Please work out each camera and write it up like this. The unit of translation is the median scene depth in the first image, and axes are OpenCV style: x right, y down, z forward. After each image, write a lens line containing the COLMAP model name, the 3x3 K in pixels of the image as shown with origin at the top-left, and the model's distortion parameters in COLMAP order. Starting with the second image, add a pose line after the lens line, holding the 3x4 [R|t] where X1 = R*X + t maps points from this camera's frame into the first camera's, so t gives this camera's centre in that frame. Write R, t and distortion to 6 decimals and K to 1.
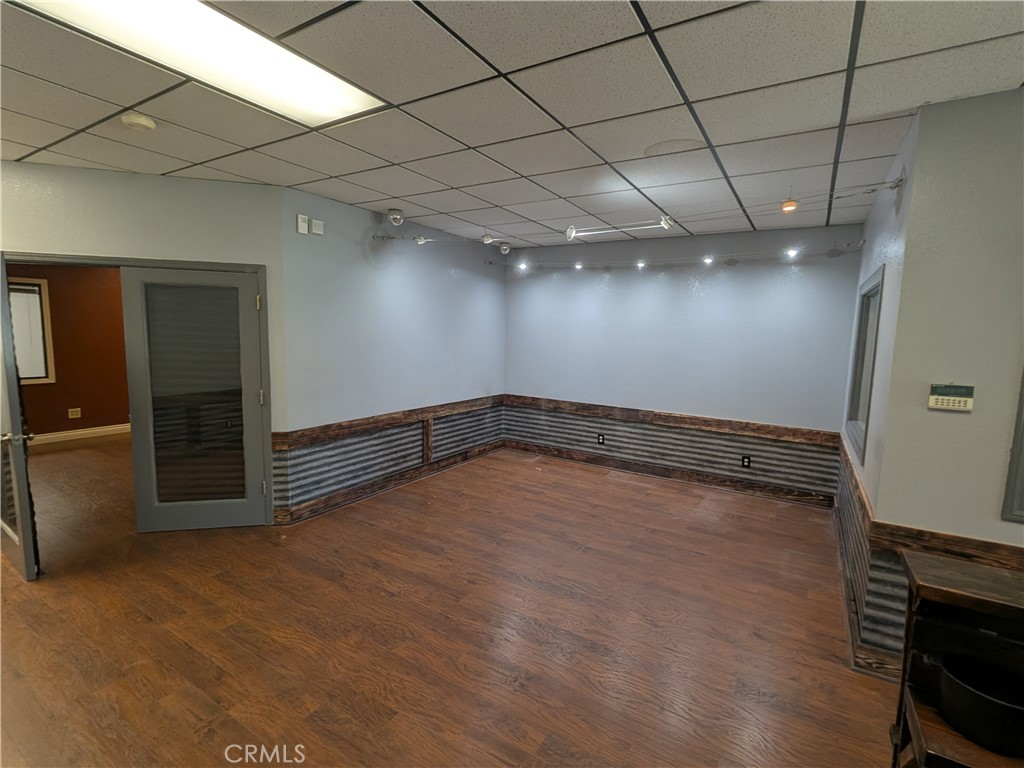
lens RADIAL K [[481.7, 0, 516.5], [0, 481.7, 383.6], [0, 0, 1]] dist [-0.003128, -0.000404]
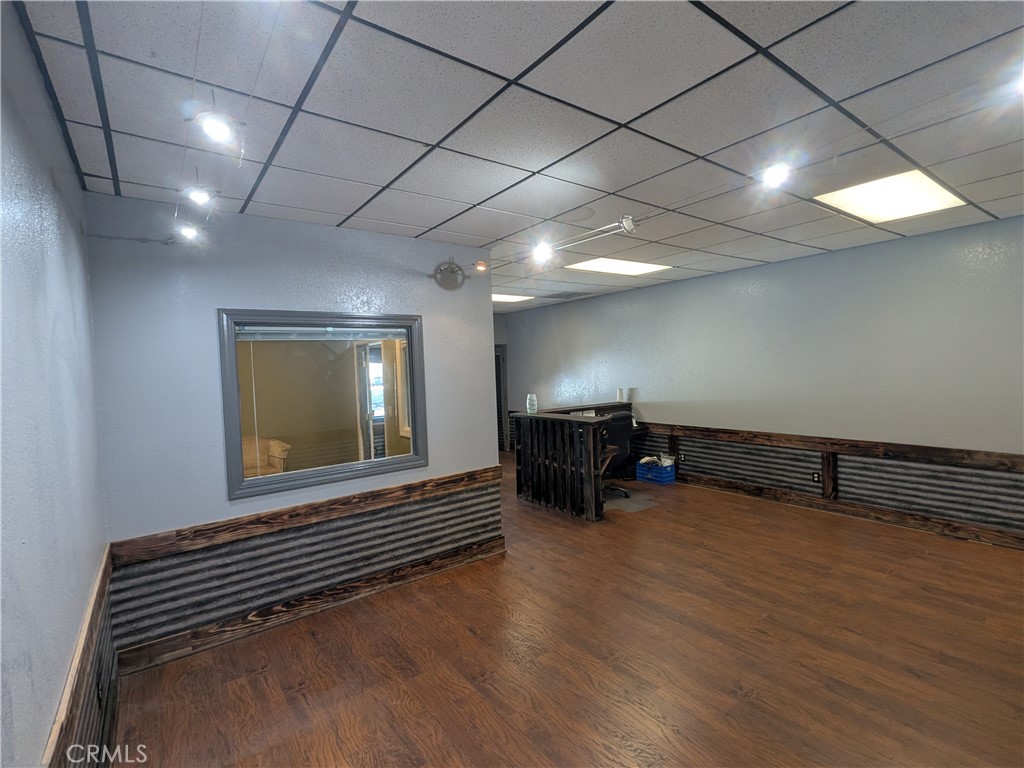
lens RADIAL K [[481.7, 0, 515.6], [0, 481.7, 386.8], [0, 0, 1]] dist [-0.003128, -0.000404]
pose [[-0.928947, -0.008481, 0.370115, 0.003521], [0.053021, 0.986384, 0.155678, -0.133890], [-0.366396, 0.164240, -0.915849, 1.183729]]
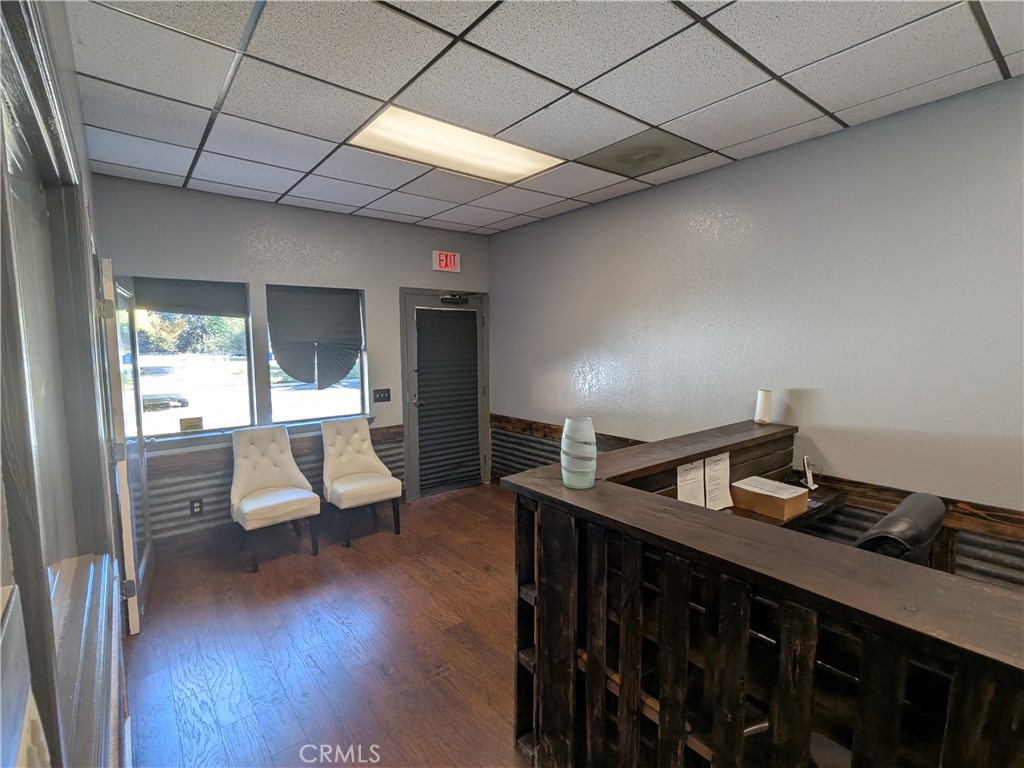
lens RADIAL K [[481.7, 0, 510.5], [0, 481.7, 390.7], [0, 0, 1]] dist [-0.003128, -0.000404]
pose [[-0.940552, -0.051922, 0.335657, 0.330109], [0.023917, 0.975669, 0.217942, -0.026508], [-0.338806, 0.213014, -0.916426, 0.426779]]
